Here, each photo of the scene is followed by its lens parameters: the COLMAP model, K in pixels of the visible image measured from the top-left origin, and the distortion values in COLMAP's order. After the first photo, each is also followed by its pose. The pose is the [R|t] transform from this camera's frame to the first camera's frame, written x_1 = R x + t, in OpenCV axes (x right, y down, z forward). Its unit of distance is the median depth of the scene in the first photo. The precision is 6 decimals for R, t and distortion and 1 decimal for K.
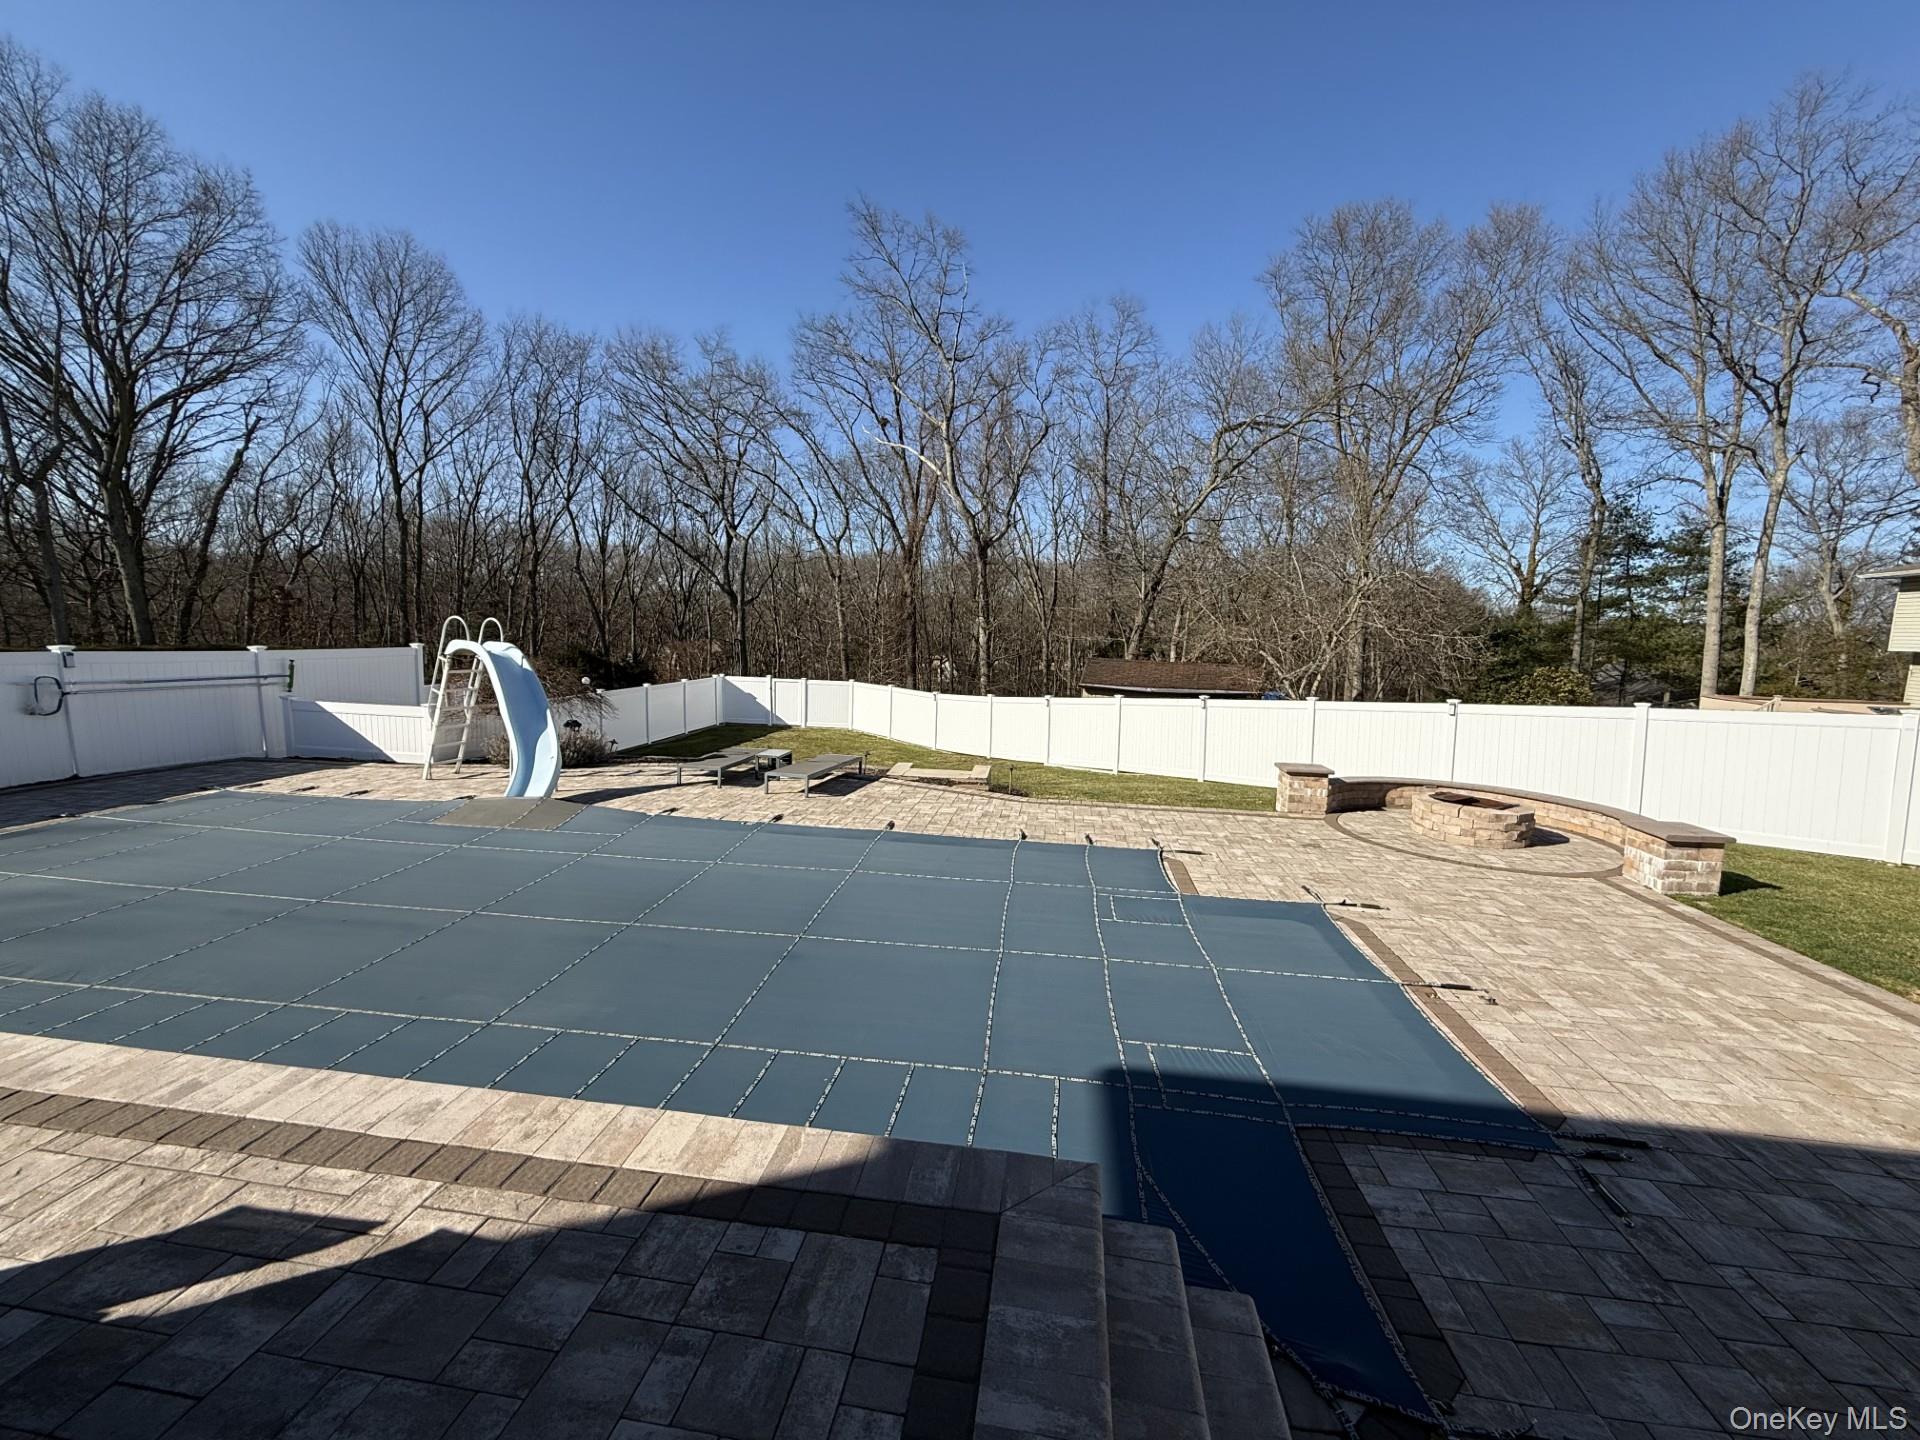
lens RADIAL K [[845.6, 0, 966.8], [0, 845.6, 722.1], [0, 0, 1]] dist [-0.002503, -0.001203]
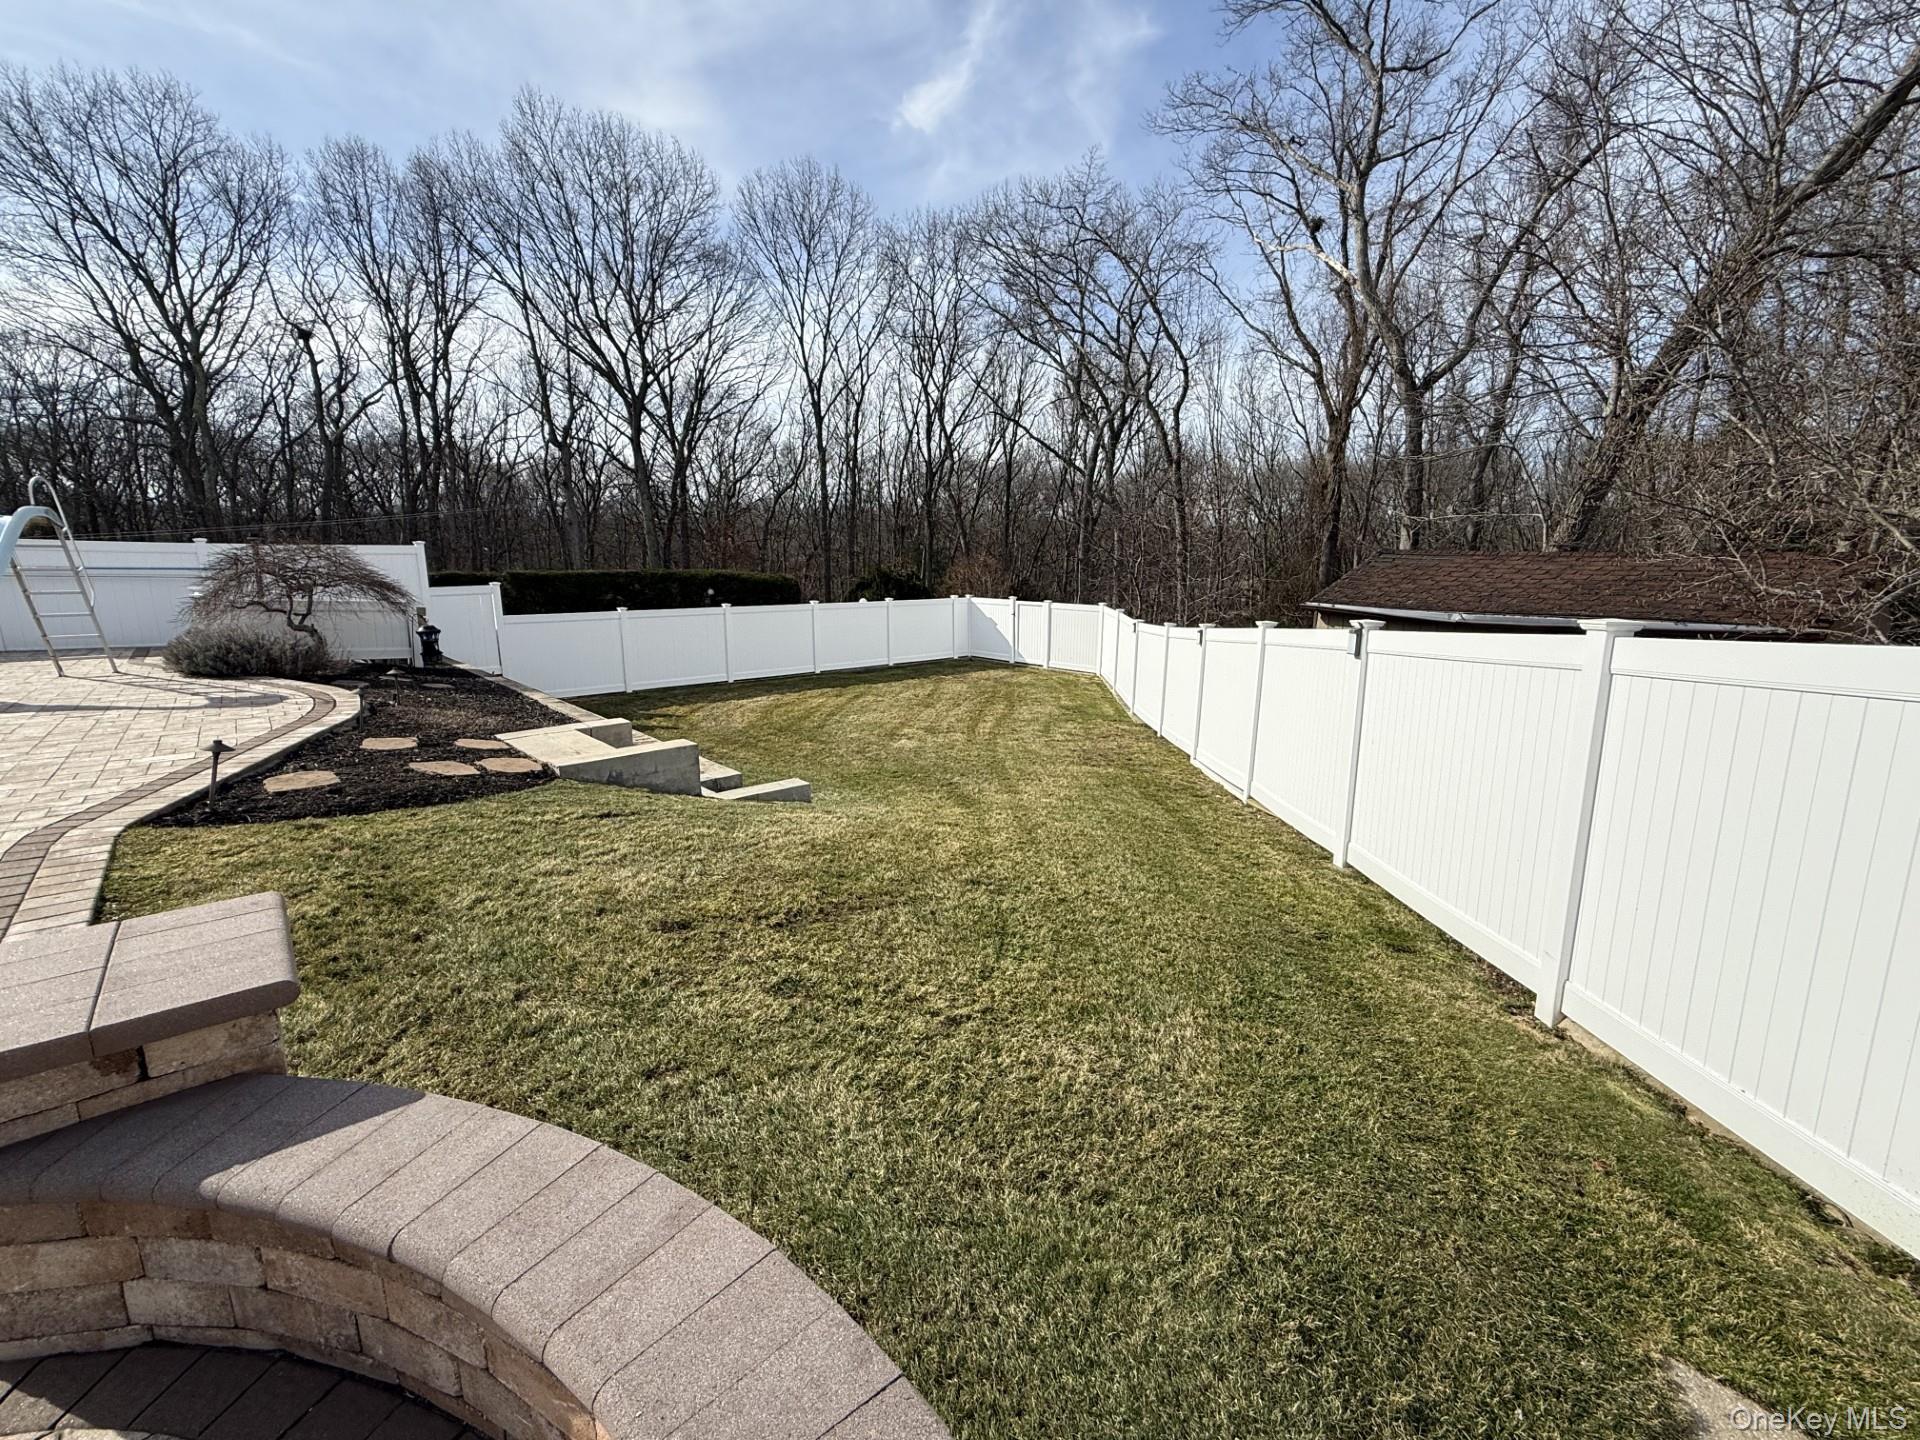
lens RADIAL K [[845.6, 0, 966.8], [0, 845.6, 722.1], [0, 0, 1]] dist [-0.002503, -0.001203]
pose [[0.737315, 0.098779, -0.668288, 0.250022], [-0.056525, 0.994804, 0.084678, -0.005553], [0.673180, -0.024659, 0.739067, 0.421727]]
